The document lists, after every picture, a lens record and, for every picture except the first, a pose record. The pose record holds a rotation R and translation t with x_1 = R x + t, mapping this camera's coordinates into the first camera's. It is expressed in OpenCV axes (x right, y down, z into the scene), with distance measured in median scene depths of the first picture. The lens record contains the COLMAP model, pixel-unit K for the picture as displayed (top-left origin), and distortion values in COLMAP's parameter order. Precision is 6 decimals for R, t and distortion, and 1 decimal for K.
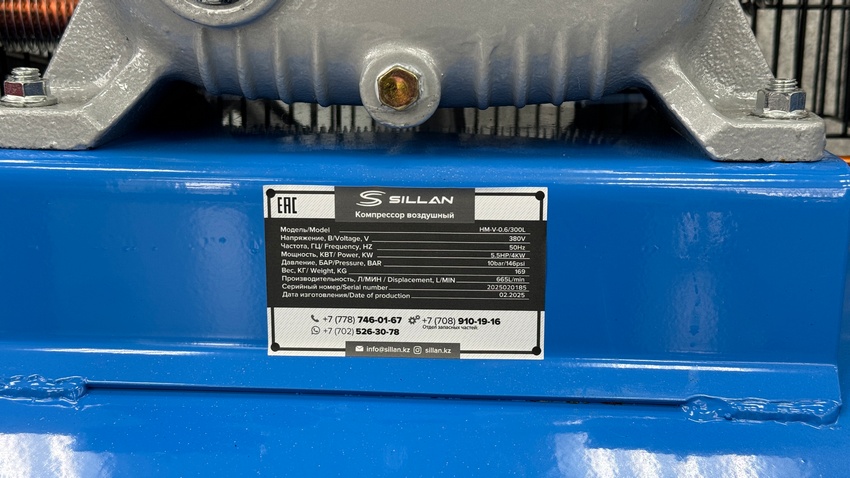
lens RADIAL K [[1203.2, 0, 425.6], [0, 1203.2, 238.5], [0, 0, 1]] dist [0.125545, 0.000000]
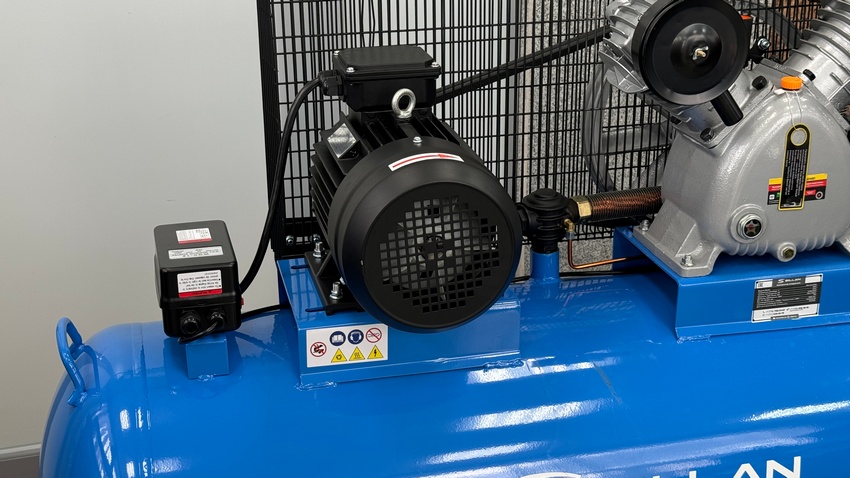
lens RADIAL K [[1203.2, 0, 424.9], [0, 1203.2, 239.5], [0, 0, 1]] dist [0.125545, 0.000000]
pose [[0.958301, -0.109768, 0.263838, -2.148304], [0.076918, 0.988289, 0.131792, -0.764323], [-0.275214, -0.106002, 0.955521, -2.402106]]
